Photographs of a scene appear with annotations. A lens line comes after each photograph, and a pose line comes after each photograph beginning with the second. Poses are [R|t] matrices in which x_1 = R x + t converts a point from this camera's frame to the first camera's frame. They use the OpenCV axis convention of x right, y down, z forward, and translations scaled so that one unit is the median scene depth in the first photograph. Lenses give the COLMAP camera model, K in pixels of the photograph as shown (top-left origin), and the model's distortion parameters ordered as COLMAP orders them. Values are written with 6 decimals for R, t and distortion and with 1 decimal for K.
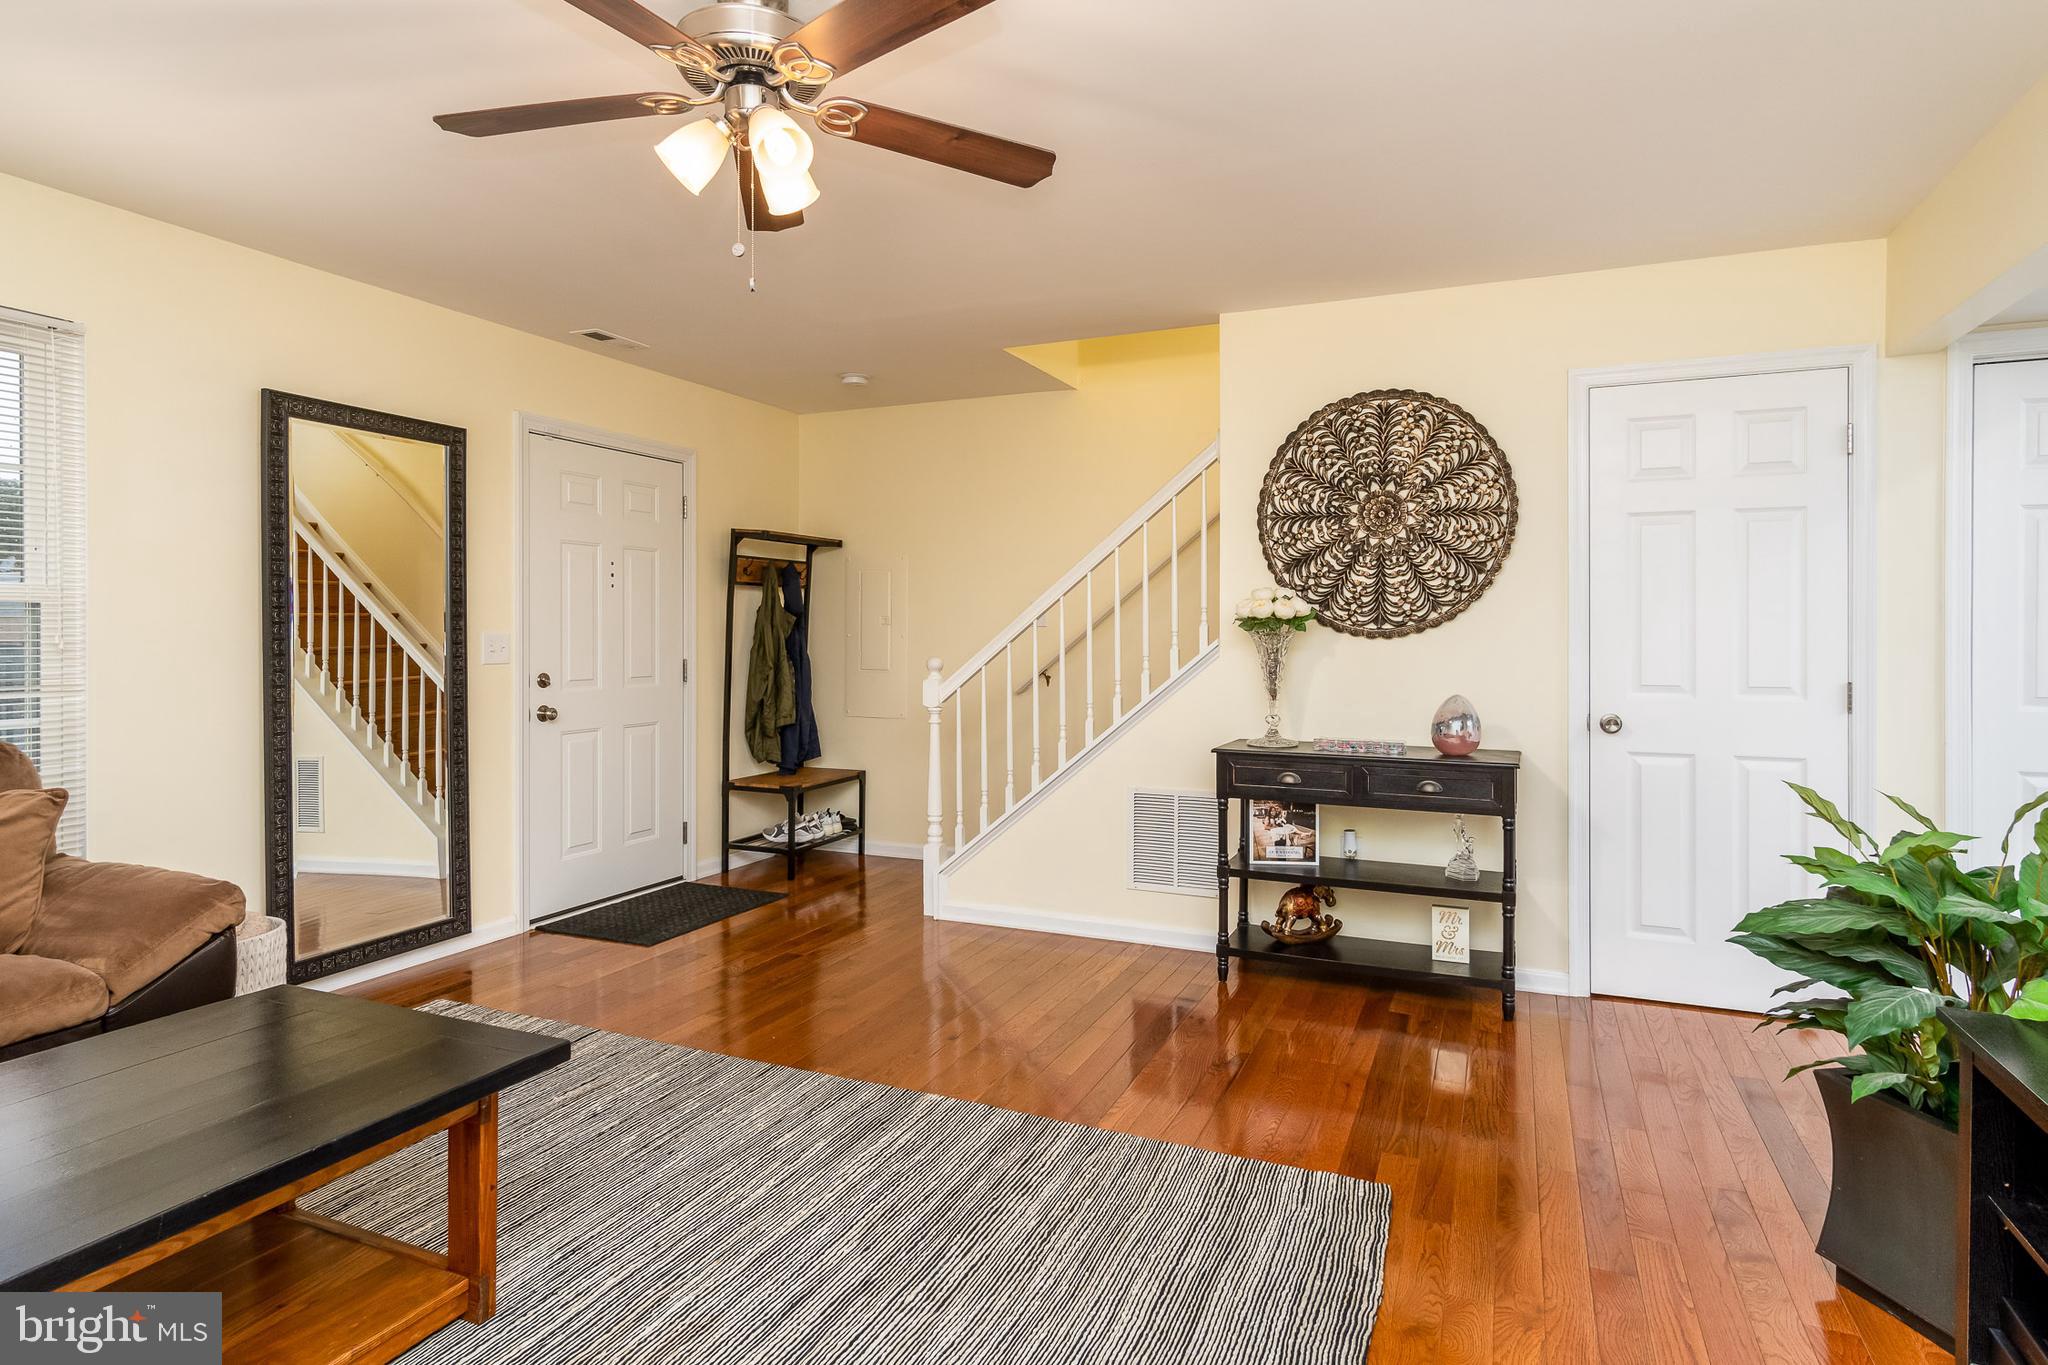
lens RADIAL K [[1110.5, 0, 993.7], [0, 1110.5, 630.3], [0, 0, 1]] dist [0.001422, 0.000550]
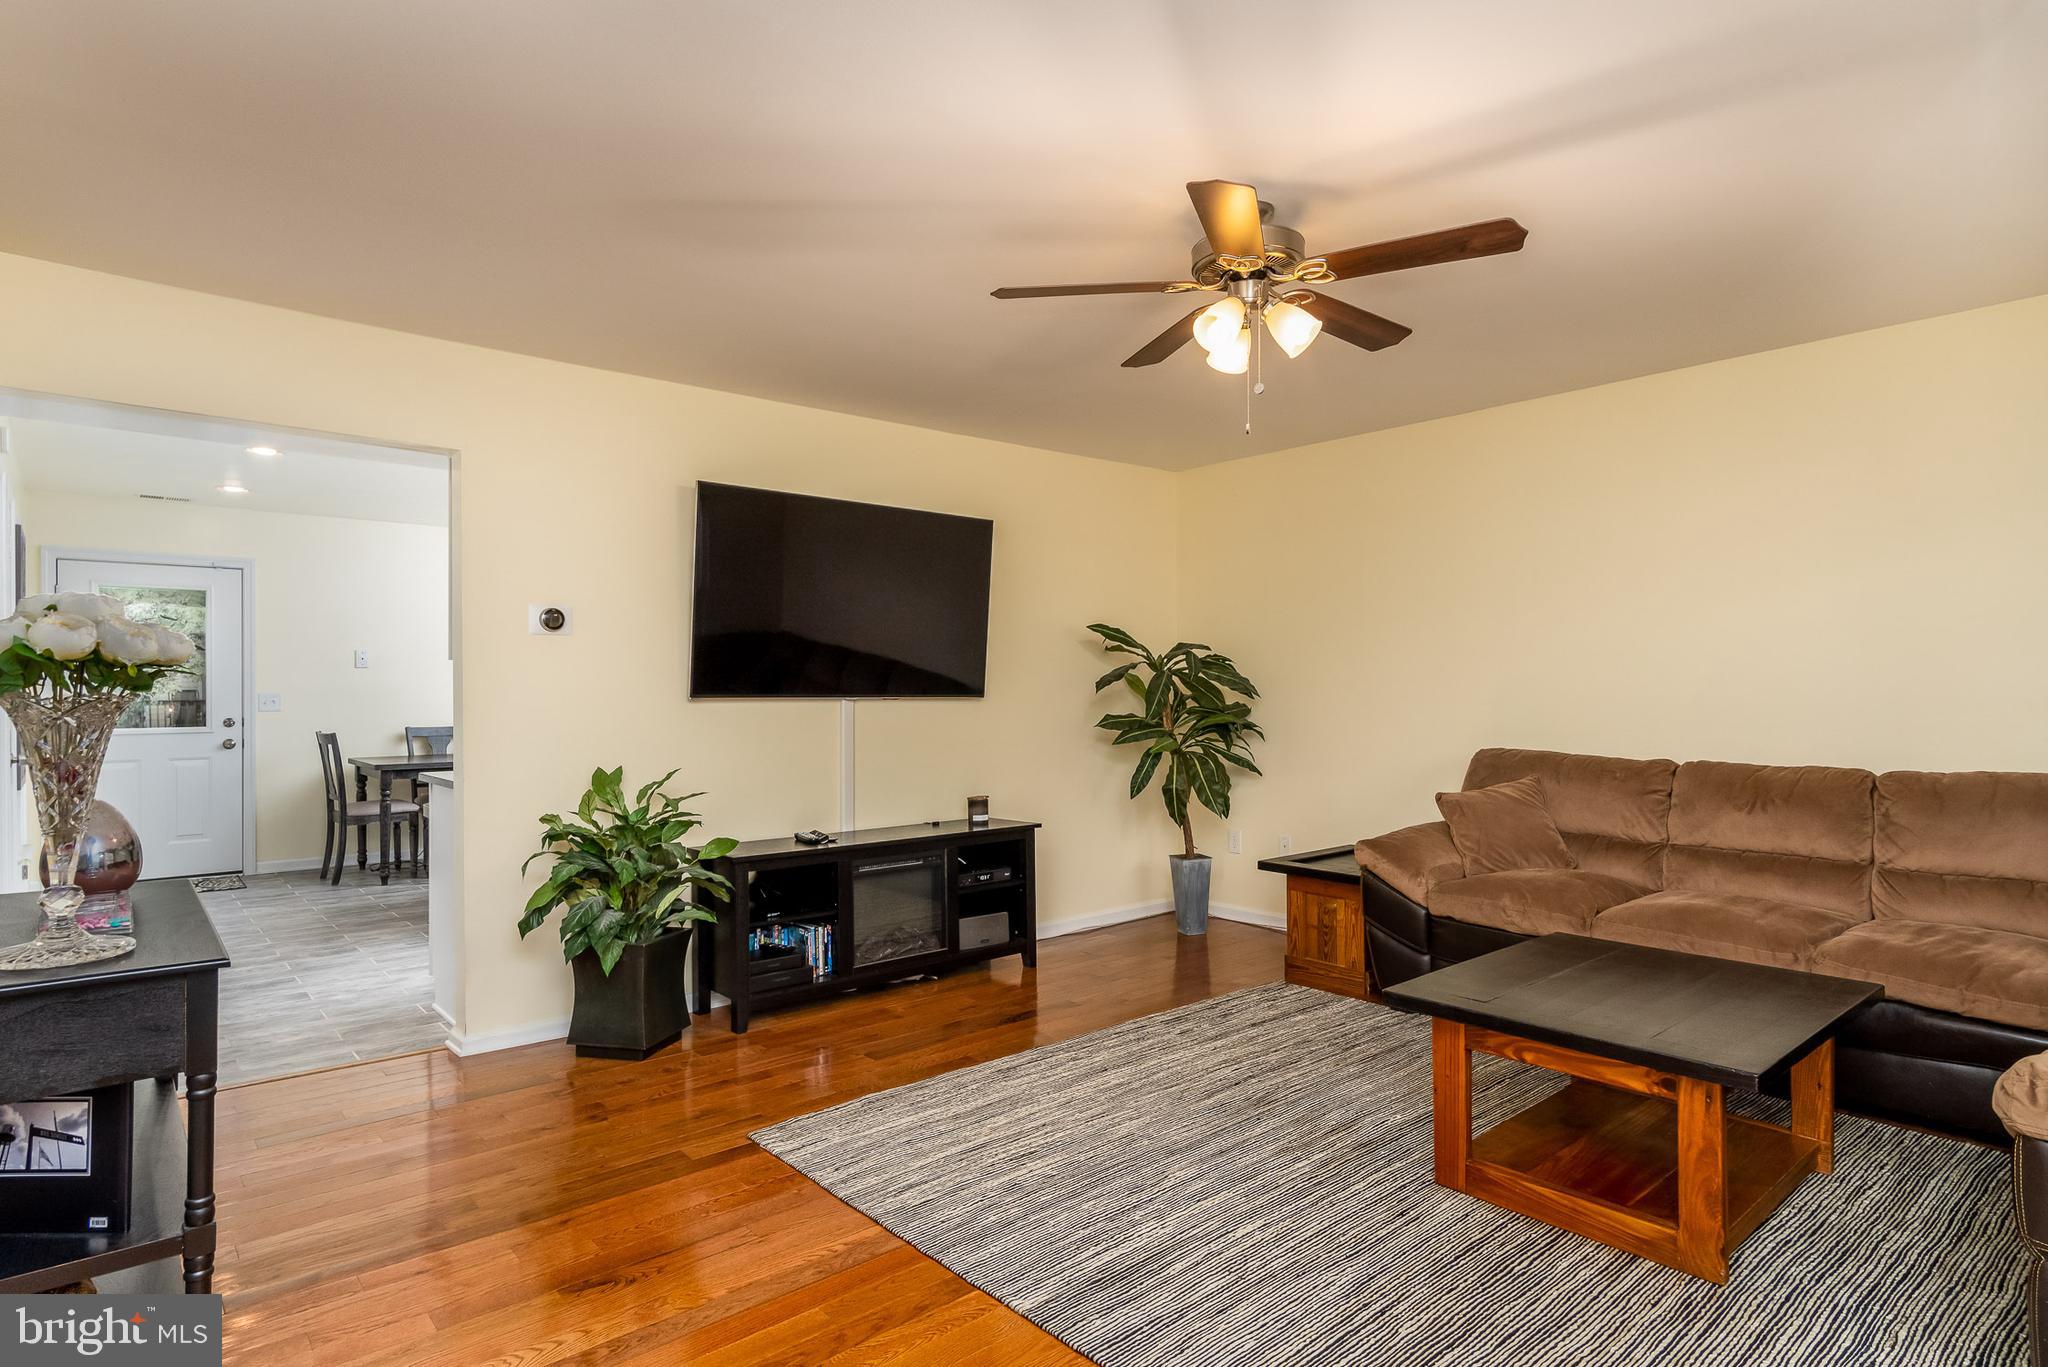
lens RADIAL K [[1104.5, 0, 1021.2], [0, 1104.5, 692.8], [0, 0, 1]] dist [0.004378, 0.002619]
pose [[-0.915049, 0.002109, 0.403337, -0.424695], [0.004116, 0.999983, 0.004108, -0.006086], [-0.403322, 0.005419, -0.915042, 1.971940]]
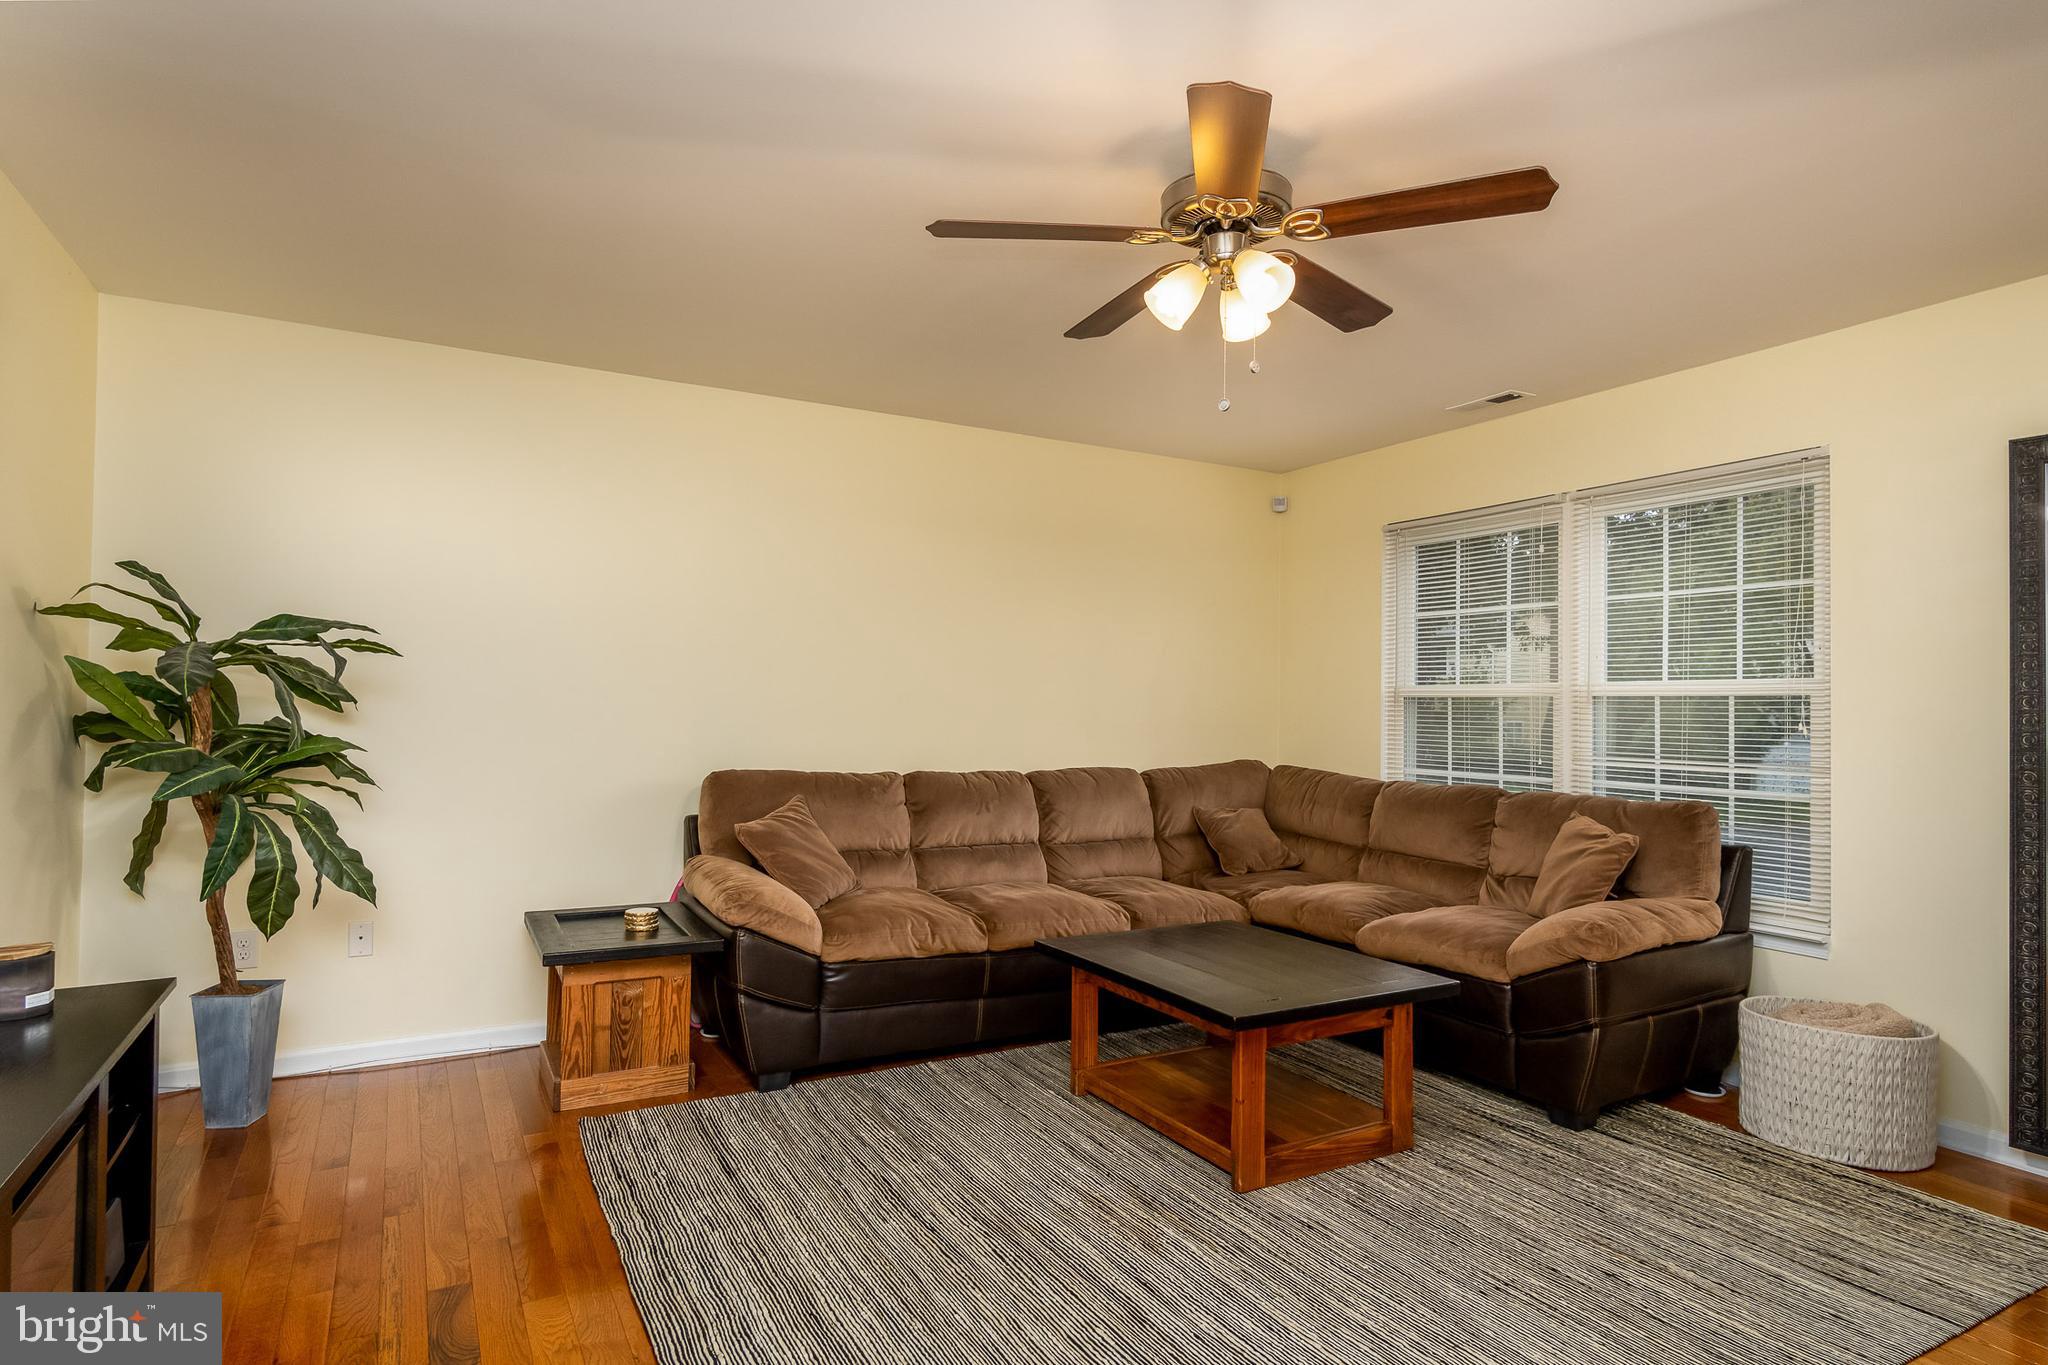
lens RADIAL K [[1104.5, 0, 1021.2], [0, 1104.5, 691.8], [0, 0, 1]] dist [0.004378, 0.002619]
pose [[-0.589833, -0.021603, -0.807236, 0.679054], [-0.009776, 0.999760, -0.019612, 0.010456], [0.807466, -0.003676, -0.589903, 1.274773]]
